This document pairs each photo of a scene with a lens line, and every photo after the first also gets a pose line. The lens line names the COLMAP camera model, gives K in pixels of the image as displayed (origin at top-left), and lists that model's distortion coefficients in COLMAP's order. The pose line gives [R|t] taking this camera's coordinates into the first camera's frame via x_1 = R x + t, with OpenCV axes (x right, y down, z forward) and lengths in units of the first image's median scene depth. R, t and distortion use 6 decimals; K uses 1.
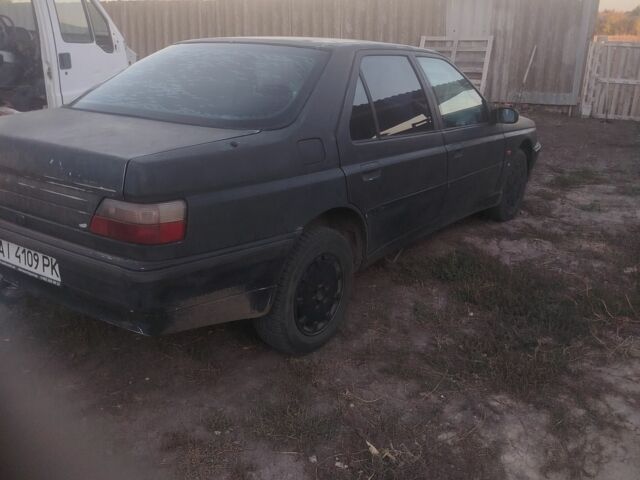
lens RADIAL K [[609.0, 0, 320.0], [0, 609.0, 240.0], [0, 0, 1]] dist [0.006147, 0.018102]
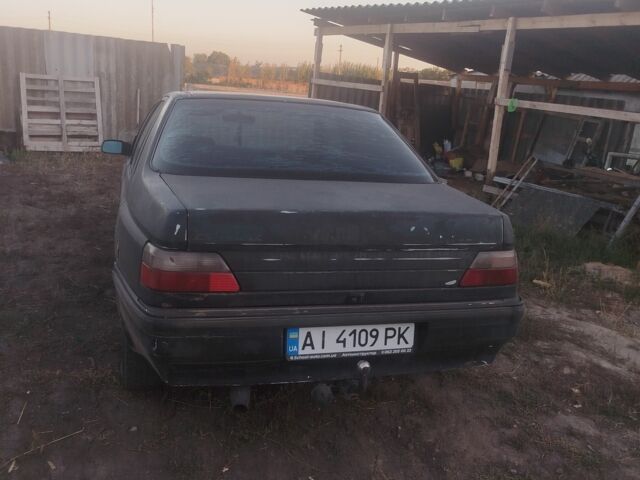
lens RADIAL K [[609.0, 0, 320.0], [0, 609.0, 240.0], [0, 0, 1]] dist [0.006147, 0.018102]
pose [[0.618992, -0.154988, 0.769953, -0.310650], [0.193129, 0.980271, 0.042062, -0.043180], [-0.761282, 0.122664, 0.636713, 0.111884]]
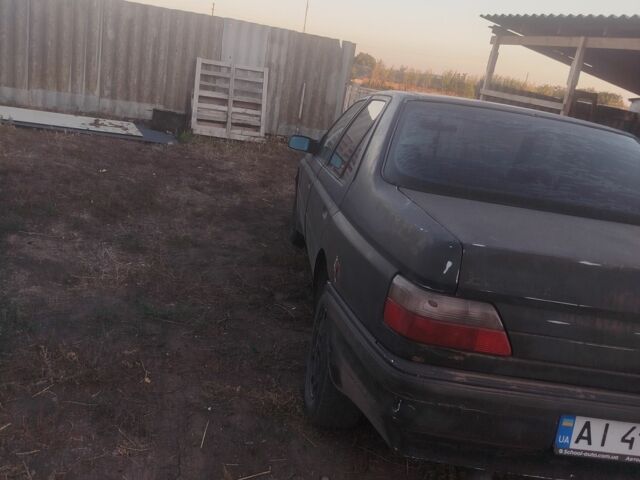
lens RADIAL K [[609.0, 0, 320.0], [0, 609.0, 240.0], [0, 0, 1]] dist [0.006147, 0.018102]
pose [[0.768302, -0.051716, 0.637995, -0.310239], [0.057265, 0.998287, 0.011960, -0.059147], [-0.637520, 0.027346, 0.769948, 0.178944]]
